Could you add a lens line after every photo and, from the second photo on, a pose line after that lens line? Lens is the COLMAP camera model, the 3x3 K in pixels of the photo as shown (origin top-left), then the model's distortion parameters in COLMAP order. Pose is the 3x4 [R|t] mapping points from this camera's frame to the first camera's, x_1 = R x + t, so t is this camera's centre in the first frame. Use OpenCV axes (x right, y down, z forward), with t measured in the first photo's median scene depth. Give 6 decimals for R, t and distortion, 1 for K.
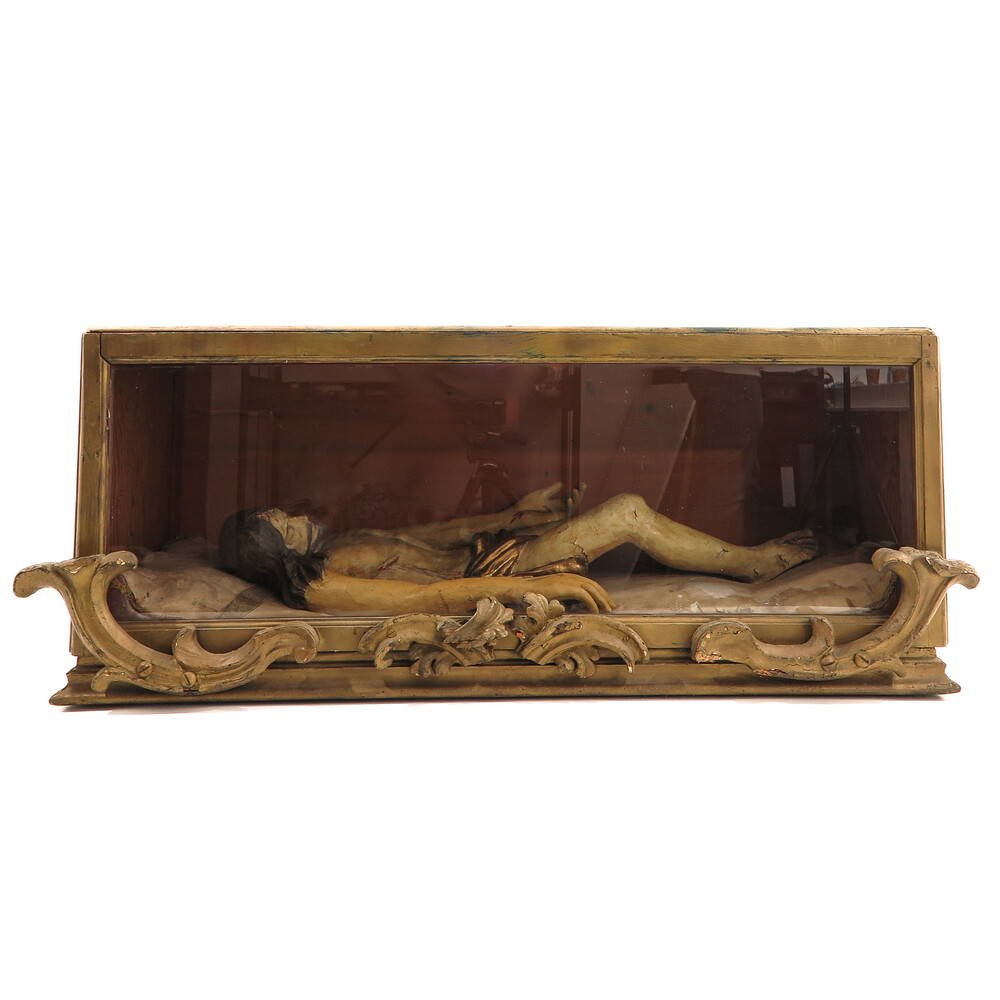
lens RADIAL K [[1013.1, 0, 523.7], [0, 1013.1, 352.2], [0, 0, 1]] dist [0.078450, 0.000000]
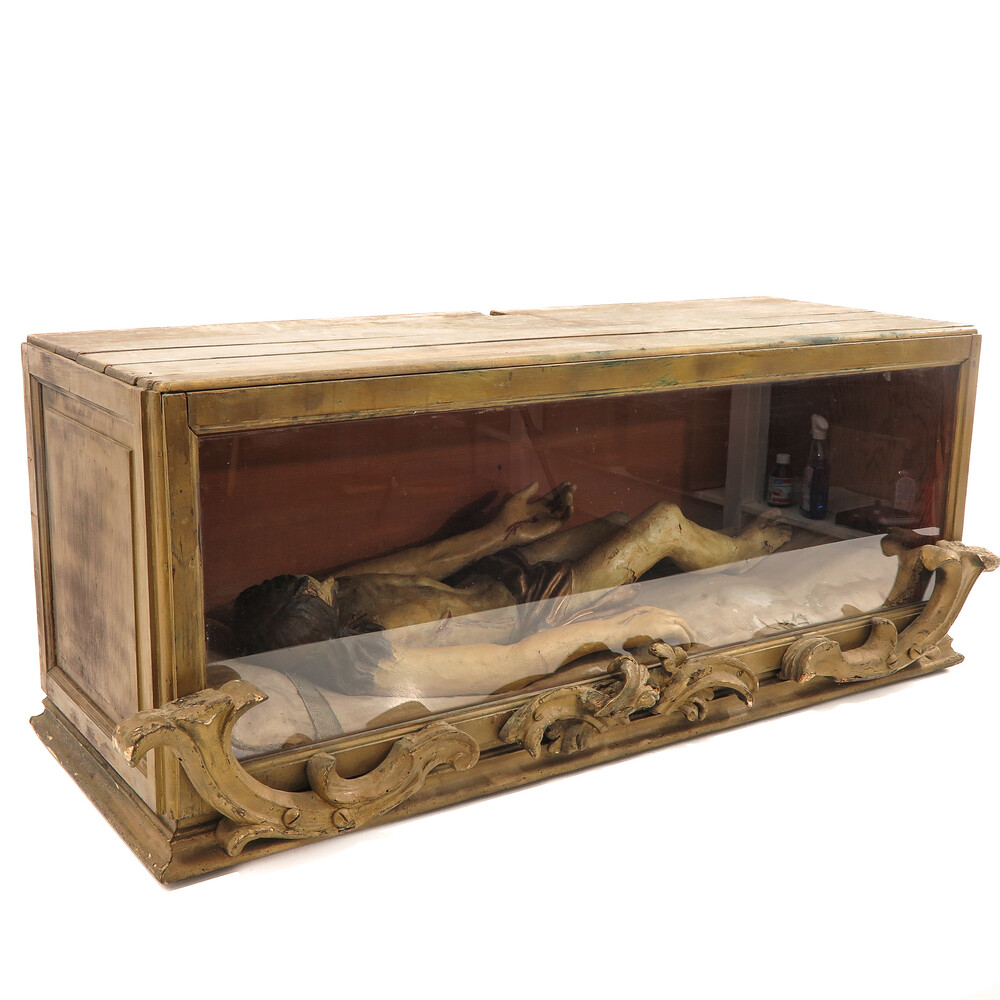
lens RADIAL K [[1395.7, 0, 559.0], [0, 1395.7, 467.0], [0, 0, 1]] dist [0.096714, 0.000000]
pose [[0.840061, -0.094592, 0.534182, -0.710377], [-0.056080, 0.964263, 0.258943, -0.230473], [-0.539586, -0.247485, 0.804735, 0.084682]]
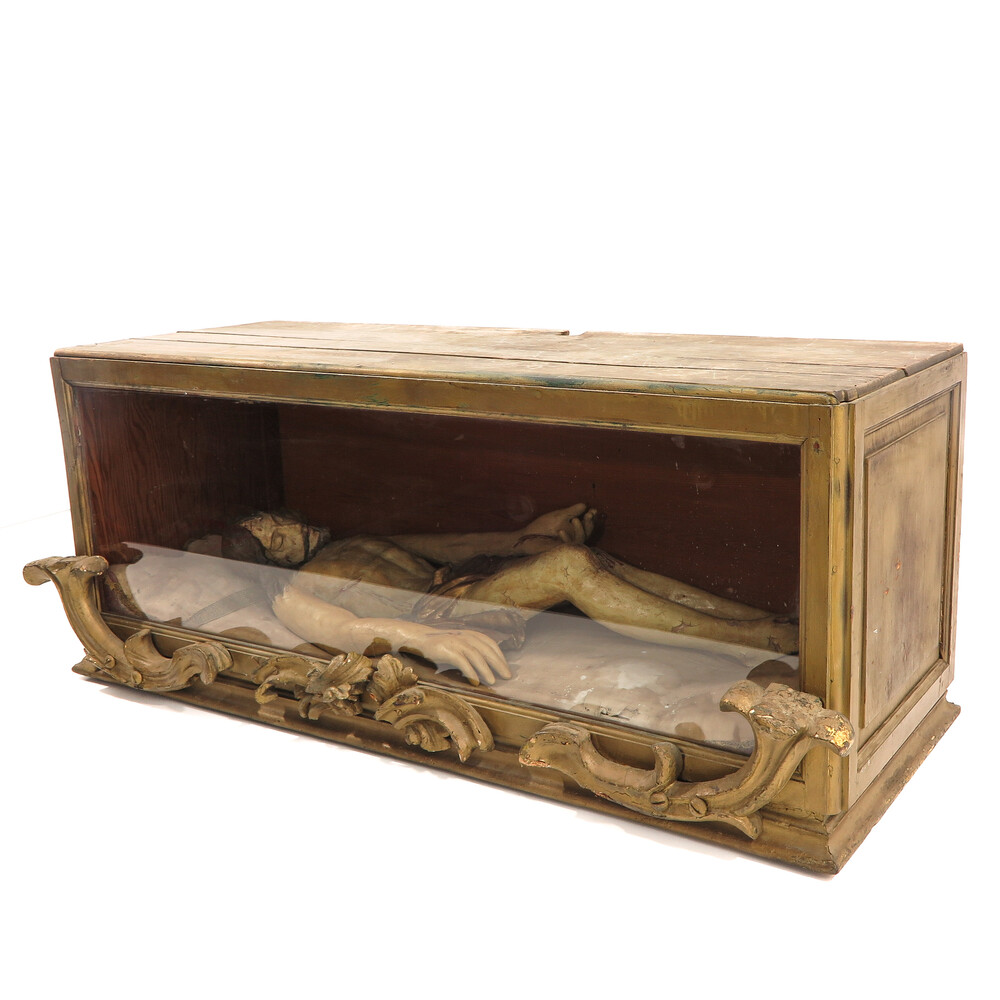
lens RADIAL K [[1253.8, 0, 510.8], [0, 1253.8, 493.8], [0, 0, 1]] dist [0.174783, 0.000000]
pose [[0.808000, 0.105432, -0.579672, 0.744248], [0.071037, 0.959249, 0.273488, -0.211274], [0.584884, -0.262157, 0.767583, 0.216939]]
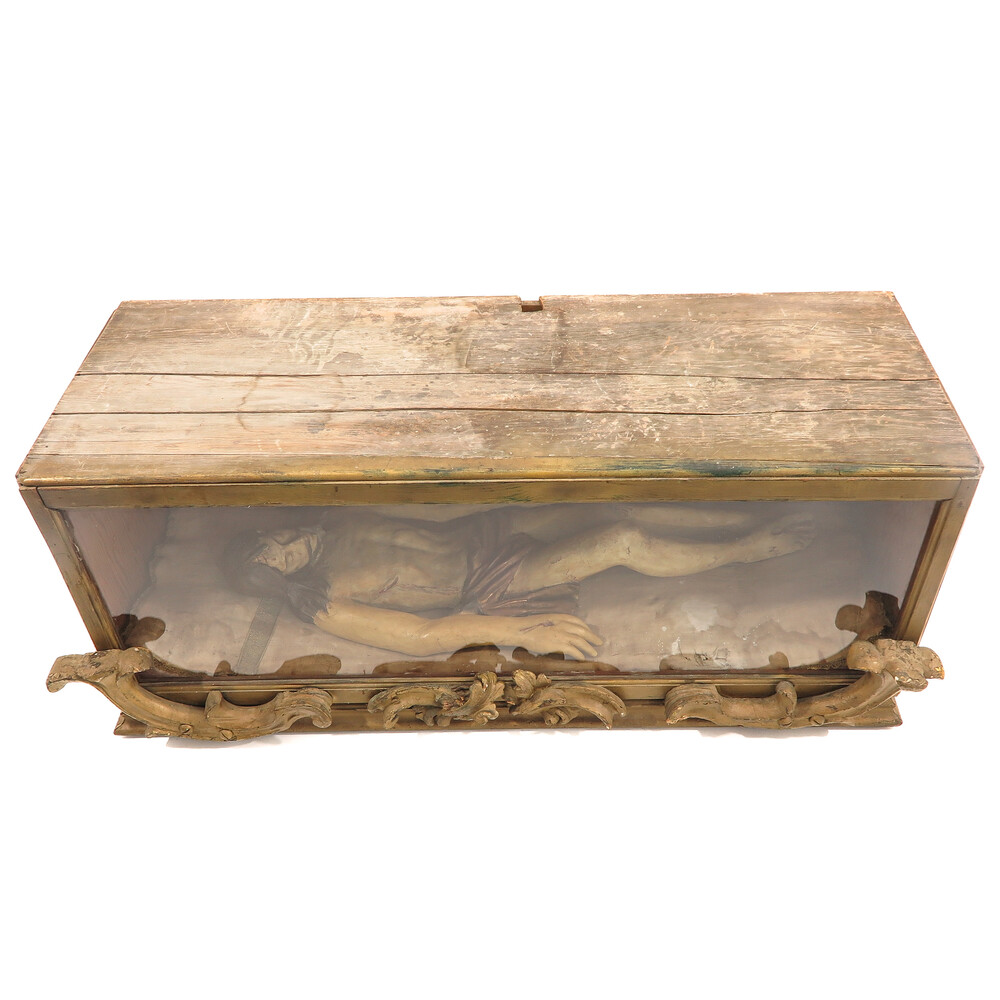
lens RADIAL K [[1013.1, 0, 528.5], [0, 1013.1, 535.2], [0, 0, 1]] dist [0.078450, 0.000000]
pose [[0.999243, 0.014690, -0.036009, 0.052273], [0.015240, 0.703956, 0.710080, -0.625113], [0.035780, -0.710092, 0.703199, 0.342274]]
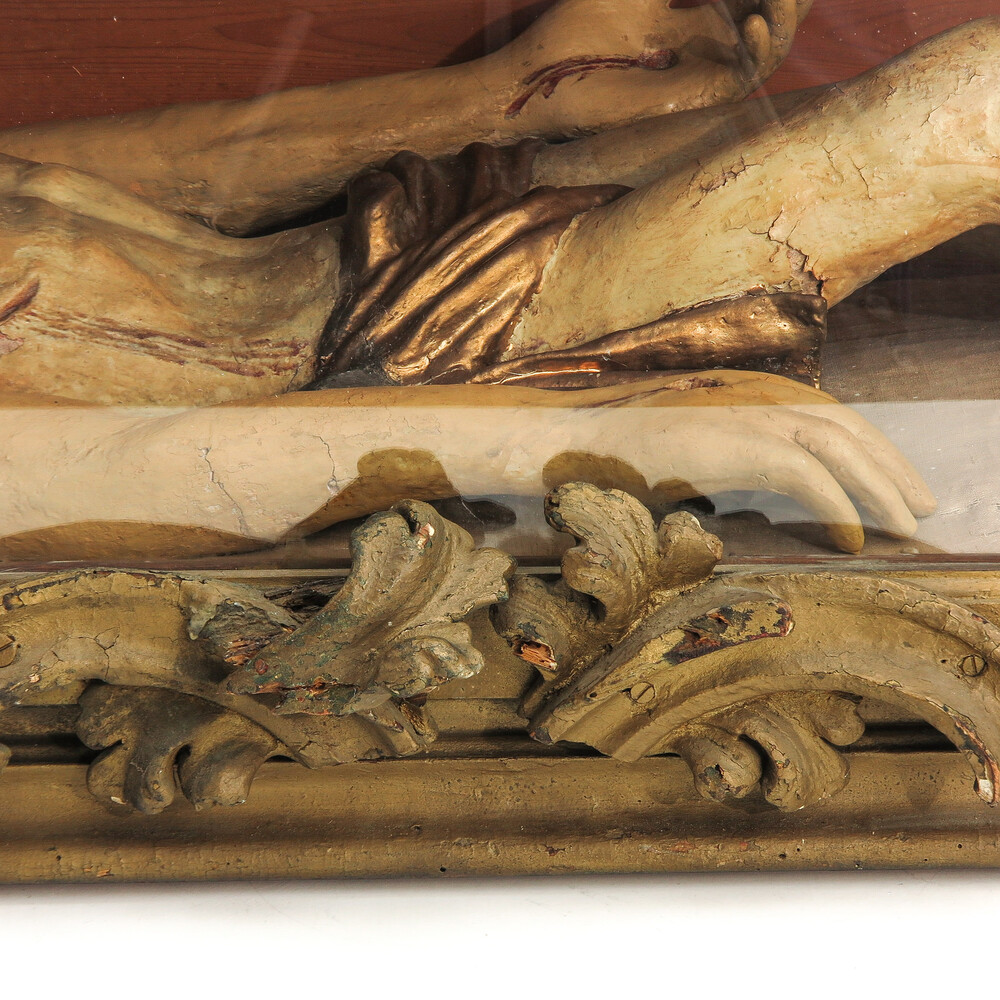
lens RADIAL K [[3453.5, 0, 642.0], [0, 3453.5, 439.7], [0, 0, 1]] dist [0.202331, 0.000000]
pose [[0.999956, 0.001966, 0.009192, 0.013483], [-0.004989, 0.939776, 0.341753, -0.049942], [-0.007966, -0.341784, 0.939745, 0.240339]]
